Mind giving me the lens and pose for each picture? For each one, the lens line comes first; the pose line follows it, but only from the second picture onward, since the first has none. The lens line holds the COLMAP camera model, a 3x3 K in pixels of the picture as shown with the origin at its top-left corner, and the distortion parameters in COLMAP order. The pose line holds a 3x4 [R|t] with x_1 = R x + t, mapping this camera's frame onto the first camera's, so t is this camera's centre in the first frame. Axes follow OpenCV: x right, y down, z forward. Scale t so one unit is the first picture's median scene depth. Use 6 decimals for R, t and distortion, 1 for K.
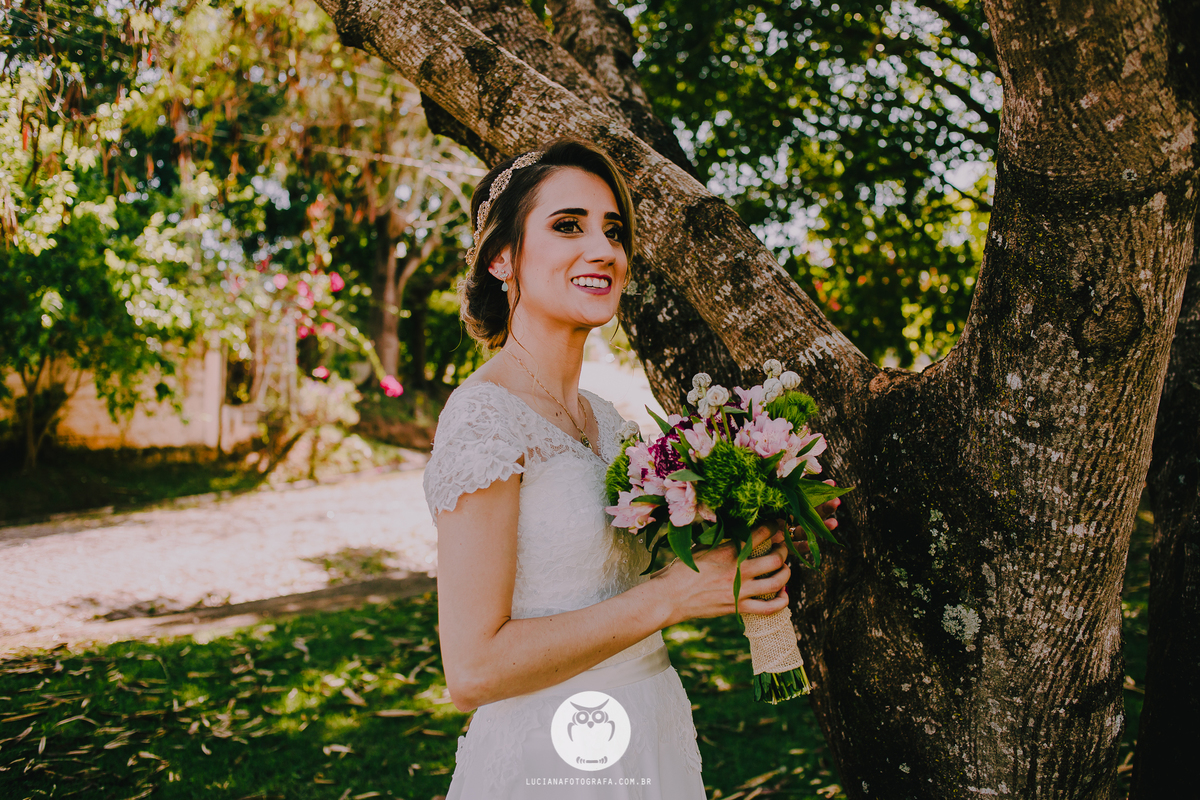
lens RADIAL K [[1202.3, 0, 599.4], [0, 1202.3, 387.6], [0, 0, 1]] dist [-0.101180, 0.115386]
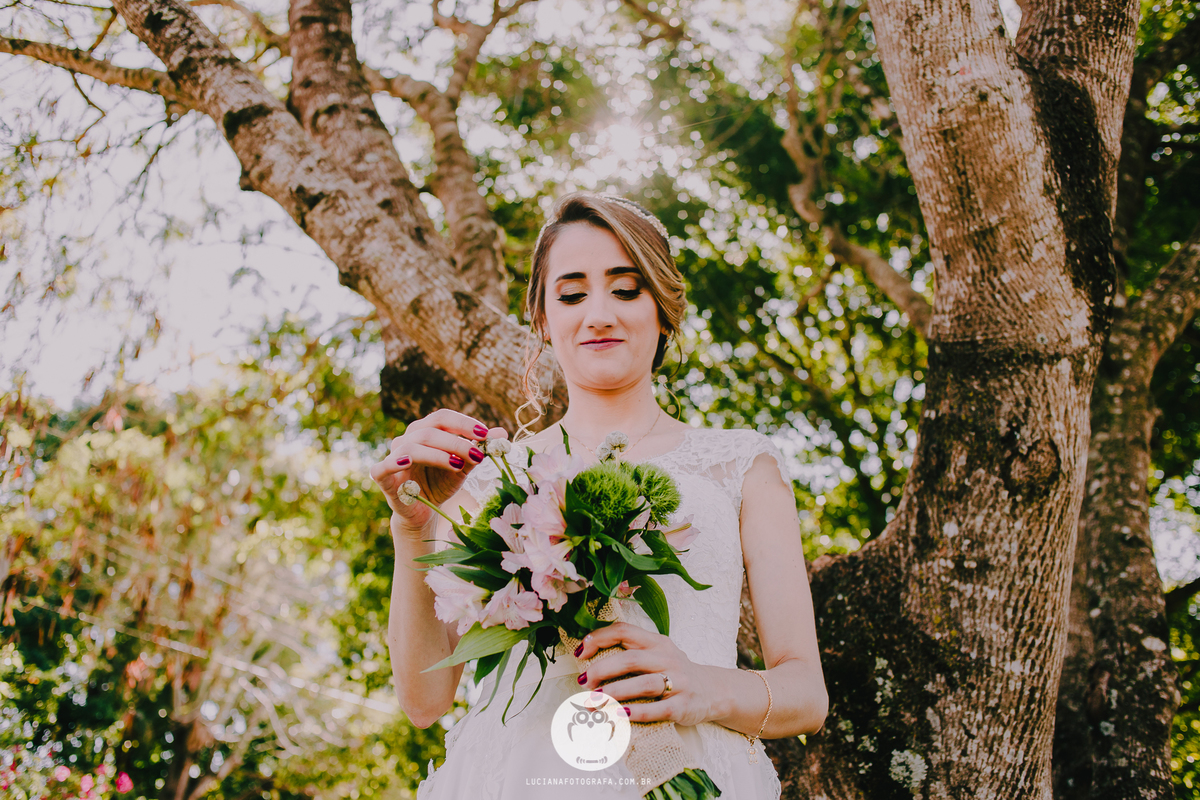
lens RADIAL K [[1202.3, 0, 599.4], [0, 1202.3, 387.6], [0, 0, 1]] dist [-0.101180, 0.115386]
pose [[0.983529, 0.138048, 0.116678, -0.127283], [-0.071679, 0.890473, -0.449355, 0.400774], [-0.165932, 0.433590, 0.885701, -0.002193]]
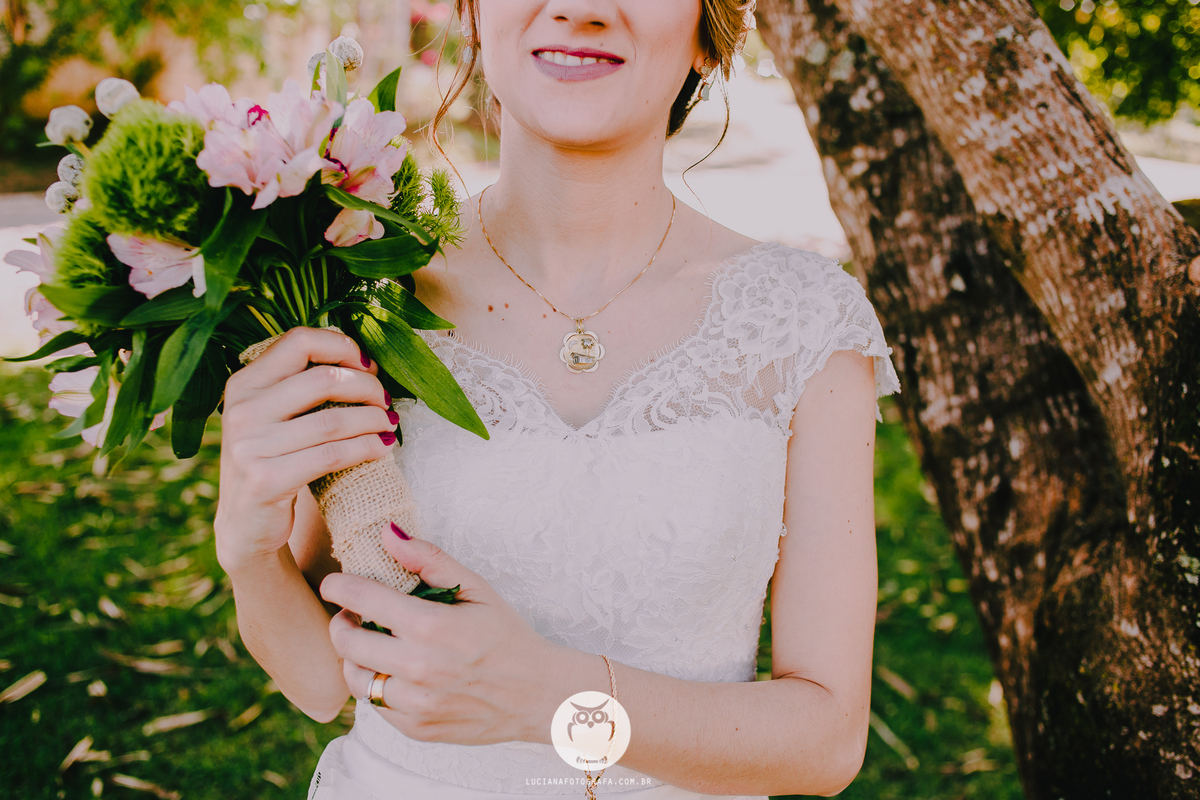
lens RADIAL K [[1202.3, 0, 599.4], [0, 1202.3, 387.6], [0, 0, 1]] dist [-0.101180, 0.115386]
pose [[0.991724, 0.106002, -0.072430, -0.039989], [-0.084838, 0.964528, 0.249978, -0.081202], [0.096359, -0.241765, 0.965539, 0.384854]]
